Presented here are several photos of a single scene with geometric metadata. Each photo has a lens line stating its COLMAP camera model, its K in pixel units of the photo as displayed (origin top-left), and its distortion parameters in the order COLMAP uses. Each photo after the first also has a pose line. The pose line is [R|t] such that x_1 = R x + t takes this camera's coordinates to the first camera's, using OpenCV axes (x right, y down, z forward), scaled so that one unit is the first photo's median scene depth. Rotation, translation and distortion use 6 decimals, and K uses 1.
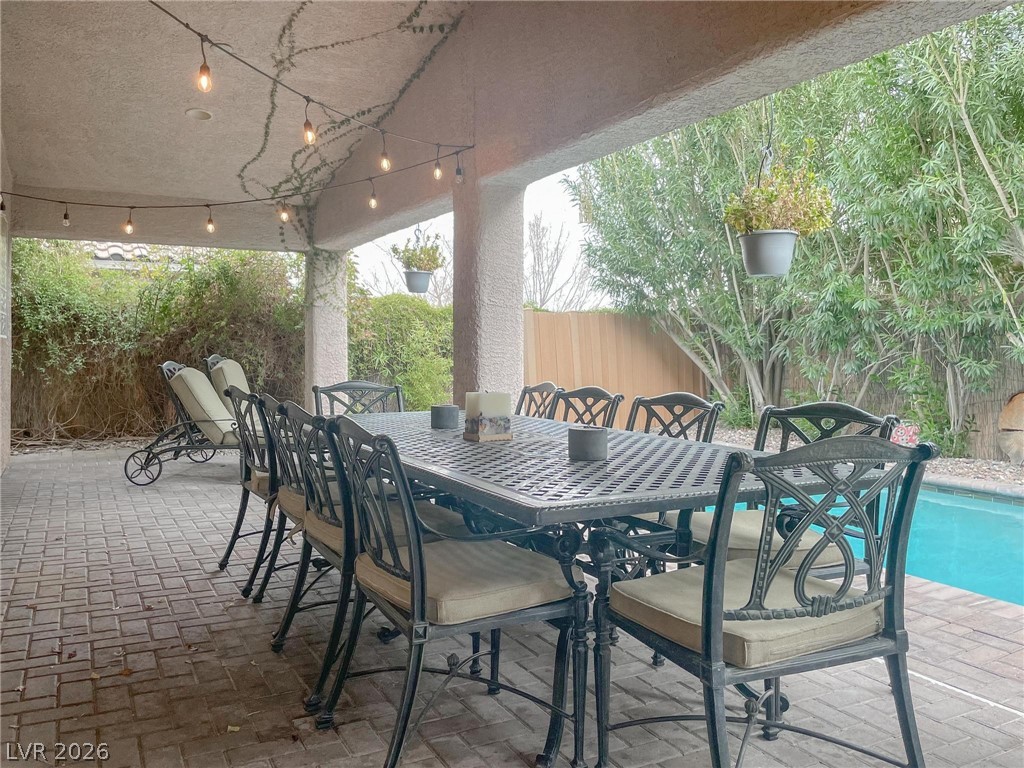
lens RADIAL K [[807.0, 0, 512.9], [0, 807.0, 346.0], [0, 0, 1]] dist [0.088285, -0.126771]
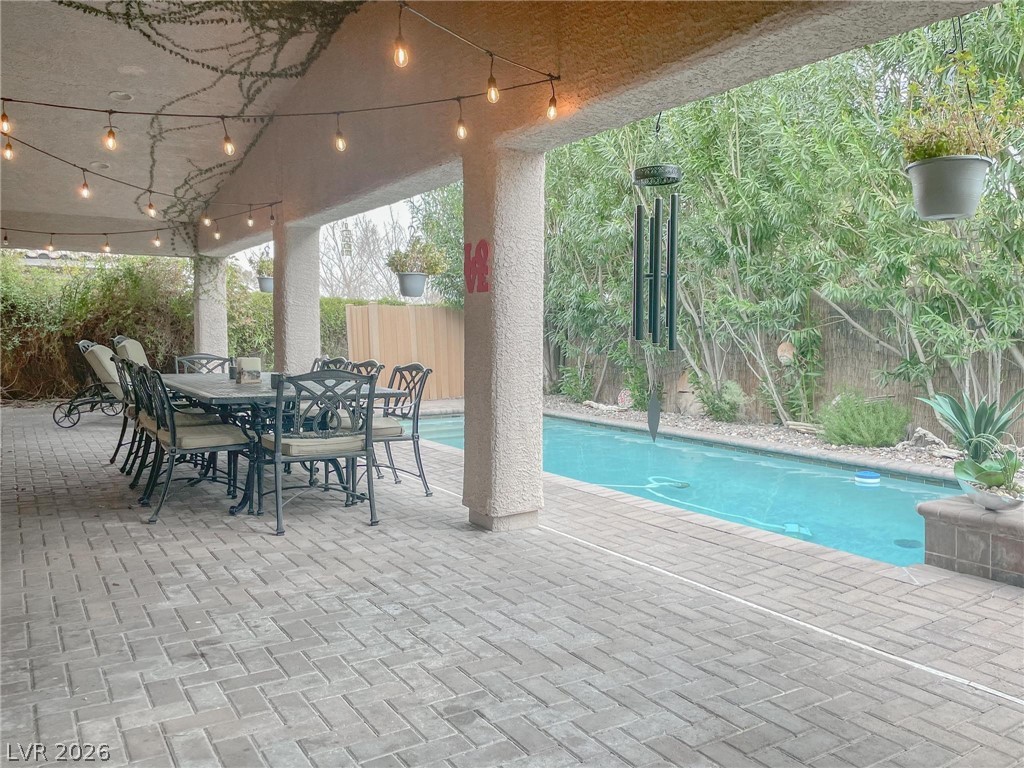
lens RADIAL K [[784.3, 0, 512.0], [0, 784.3, 384.0], [0, 0, 1]] dist [0.071815, -0.109784]
pose [[0.997089, 0.003807, 0.076148, 0.169689], [-0.009019, 0.997630, 0.068218, -0.004875], [-0.075708, -0.068706, 0.994760, -0.337055]]
